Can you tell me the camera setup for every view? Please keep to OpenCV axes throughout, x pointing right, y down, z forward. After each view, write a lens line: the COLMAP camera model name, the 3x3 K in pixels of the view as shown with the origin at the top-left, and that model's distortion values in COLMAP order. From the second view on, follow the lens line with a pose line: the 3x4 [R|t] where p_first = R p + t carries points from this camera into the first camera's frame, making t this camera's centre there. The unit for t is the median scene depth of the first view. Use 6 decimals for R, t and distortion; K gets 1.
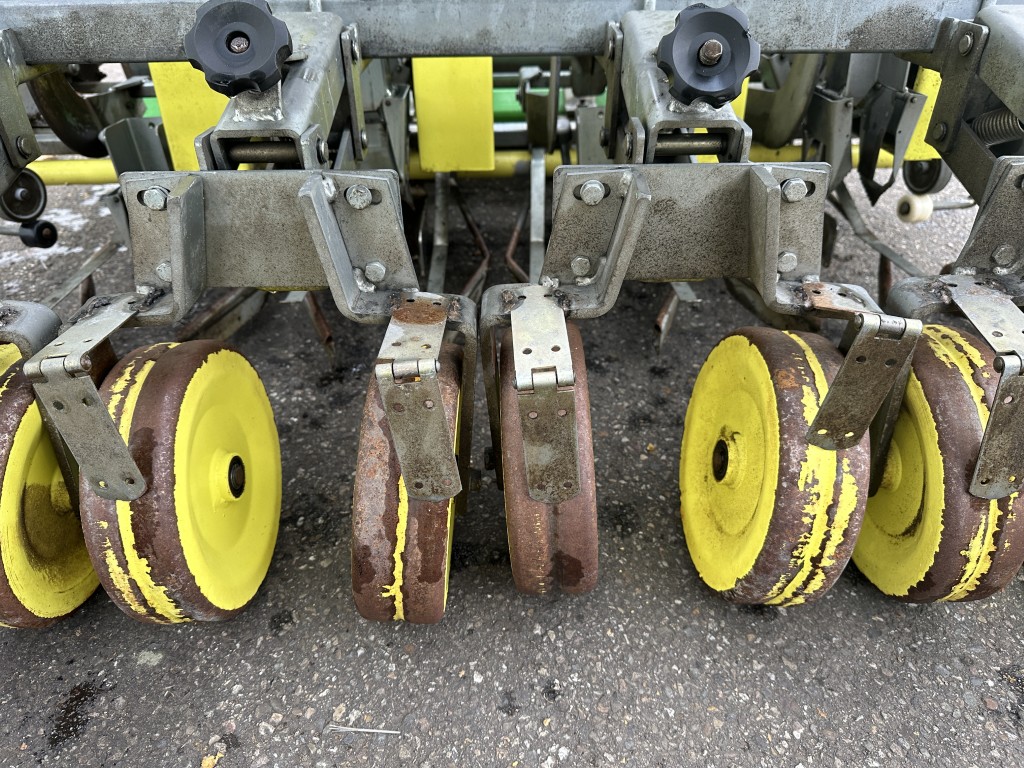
lens RADIAL K [[723.8, 0, 511.9], [0, 723.8, 379.6], [0, 0, 1]] dist [0.043573, -0.080826]
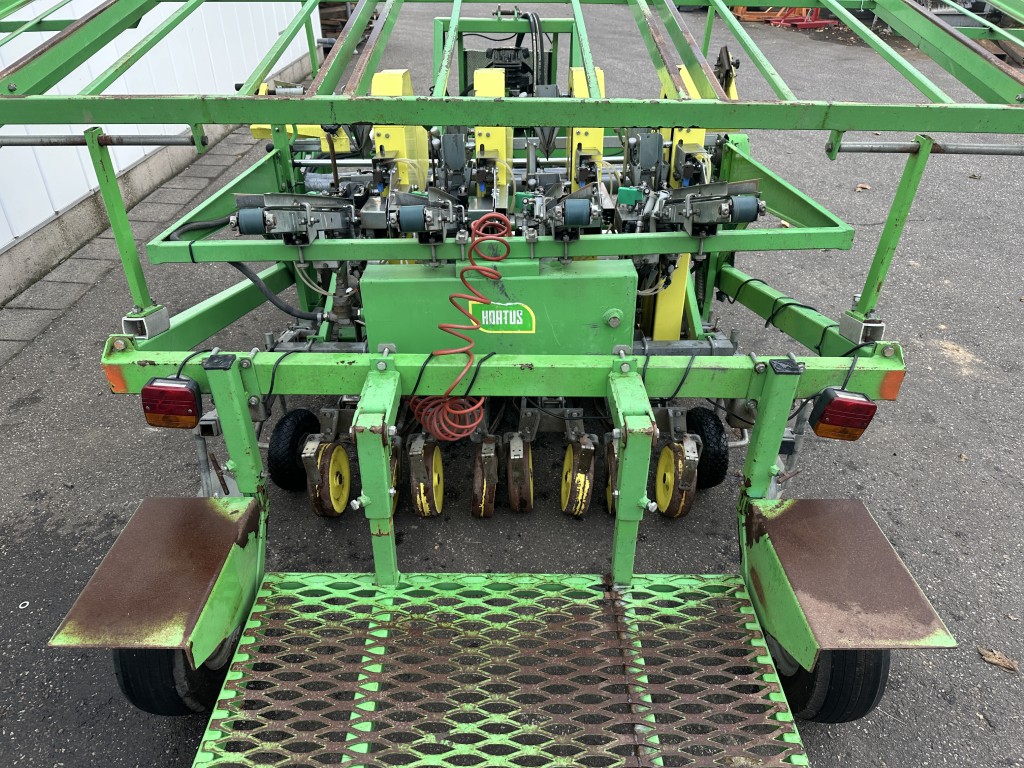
lens RADIAL K [[723.8, 0, 511.9], [0, 723.8, 379.6], [0, 0, 1]] dist [0.043573, -0.080826]
pose [[0.999652, 0.015563, -0.021304, 0.094265], [-0.016615, 0.998604, -0.050143, -0.242210], [0.020494, 0.050480, 0.998515, -3.338866]]
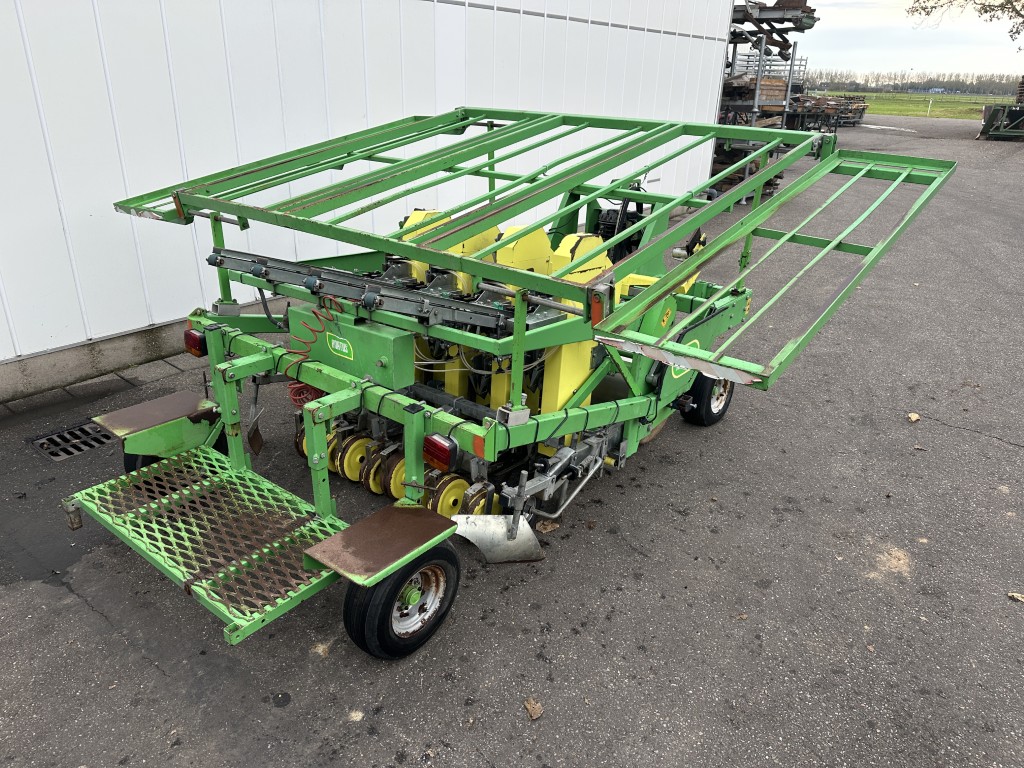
lens RADIAL K [[723.8, 0, 511.9], [0, 723.8, 379.6], [0, 0, 1]] dist [0.043573, -0.080826]
pose [[0.773997, 0.270259, -0.572615, 4.347904], [-0.386318, 0.918074, -0.088876, -0.469740], [0.501684, 0.290001, 0.814992, -3.904819]]
